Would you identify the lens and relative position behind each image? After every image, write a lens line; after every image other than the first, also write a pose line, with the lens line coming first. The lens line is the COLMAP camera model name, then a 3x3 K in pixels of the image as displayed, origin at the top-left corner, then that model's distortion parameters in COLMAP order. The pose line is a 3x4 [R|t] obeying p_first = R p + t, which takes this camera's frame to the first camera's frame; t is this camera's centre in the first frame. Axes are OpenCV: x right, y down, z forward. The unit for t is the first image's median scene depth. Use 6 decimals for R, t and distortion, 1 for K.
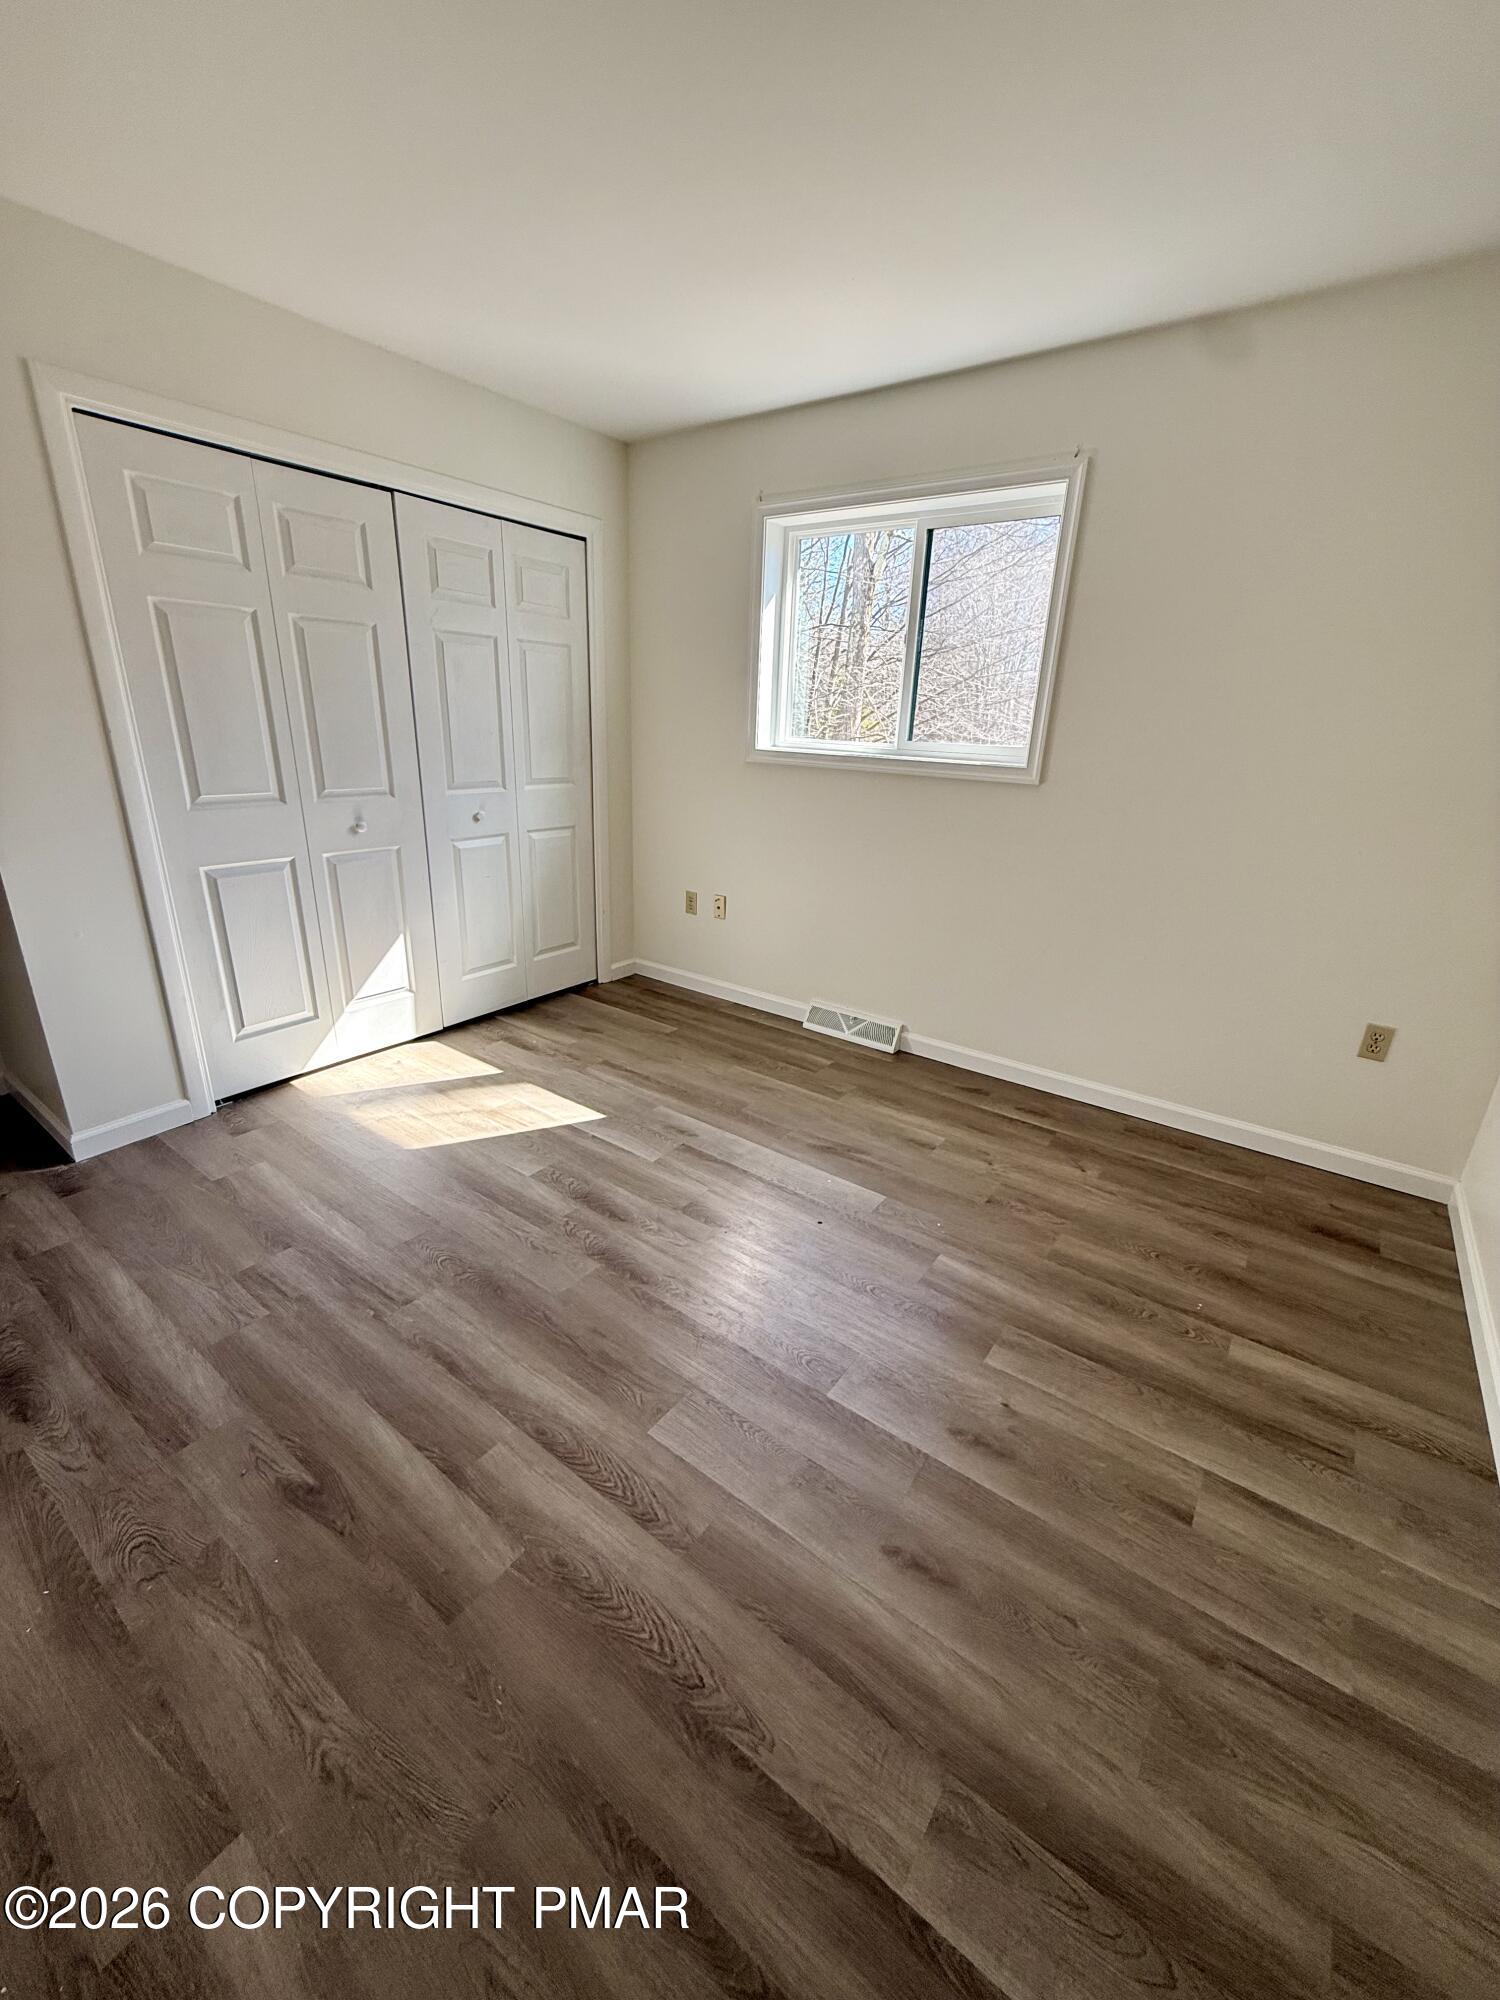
lens RADIAL K [[794.3, 0, 750.0], [0, 794.3, 1000.0], [0, 0, 1]] dist [0.000110, 0.000310]
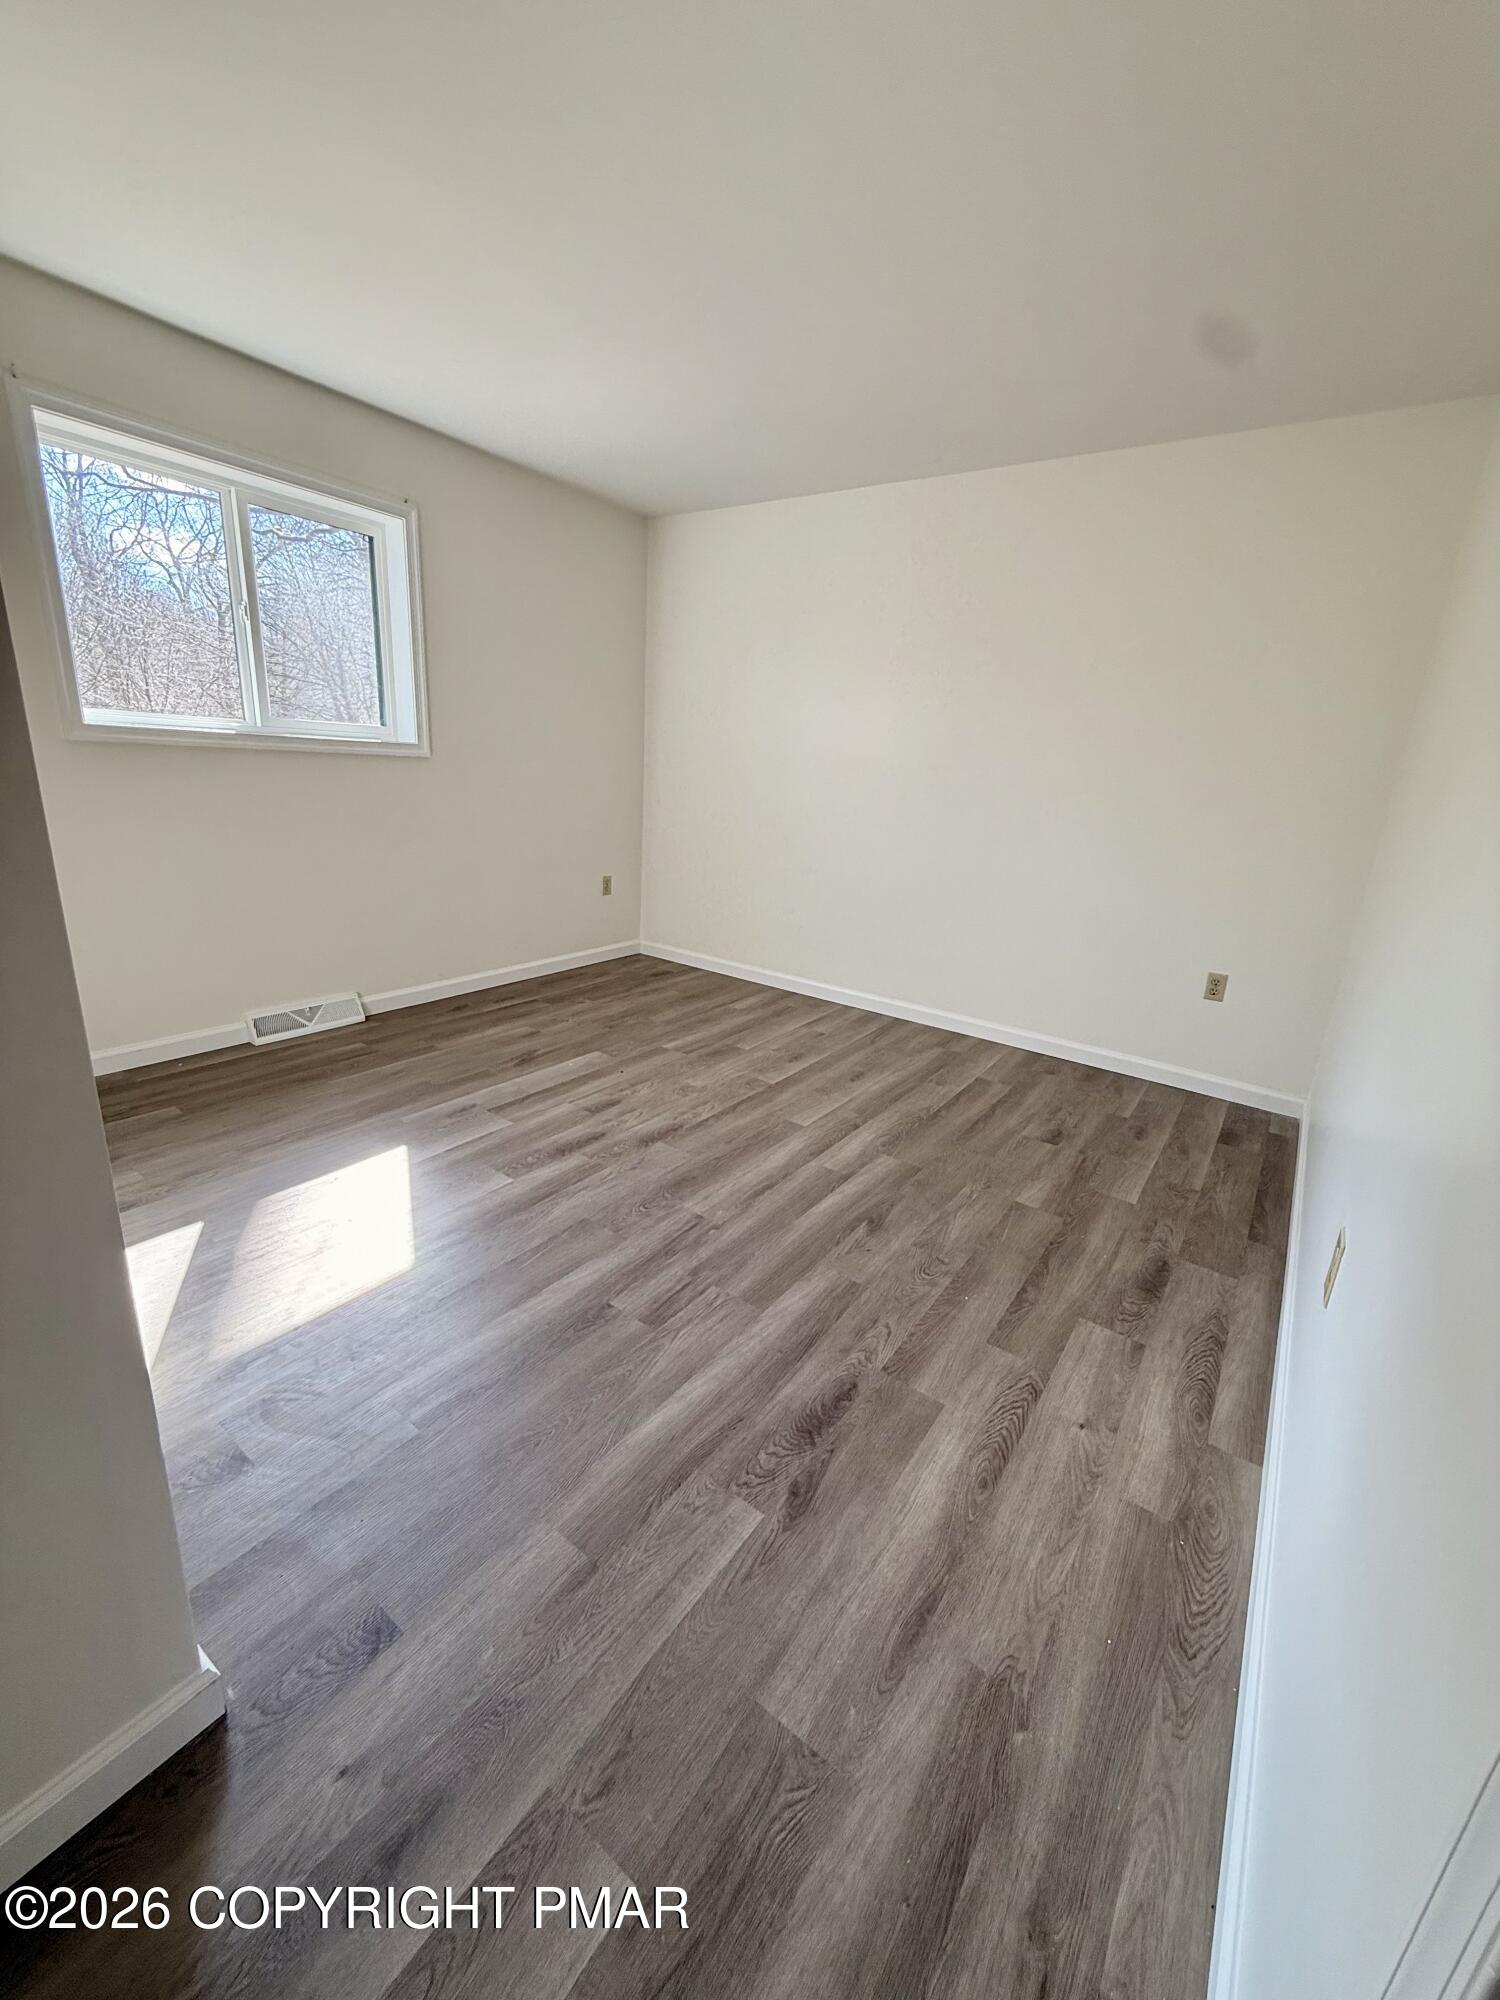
lens RADIAL K [[794.3, 0, 750.0], [0, 794.3, 1000.0], [0, 0, 1]] dist [0.000110, 0.000310]
pose [[-0.008614, -0.324138, 0.945971, -1.268694], [0.280615, 0.907209, 0.313412, -0.225325], [-0.959782, 0.268153, 0.083144, 0.659180]]
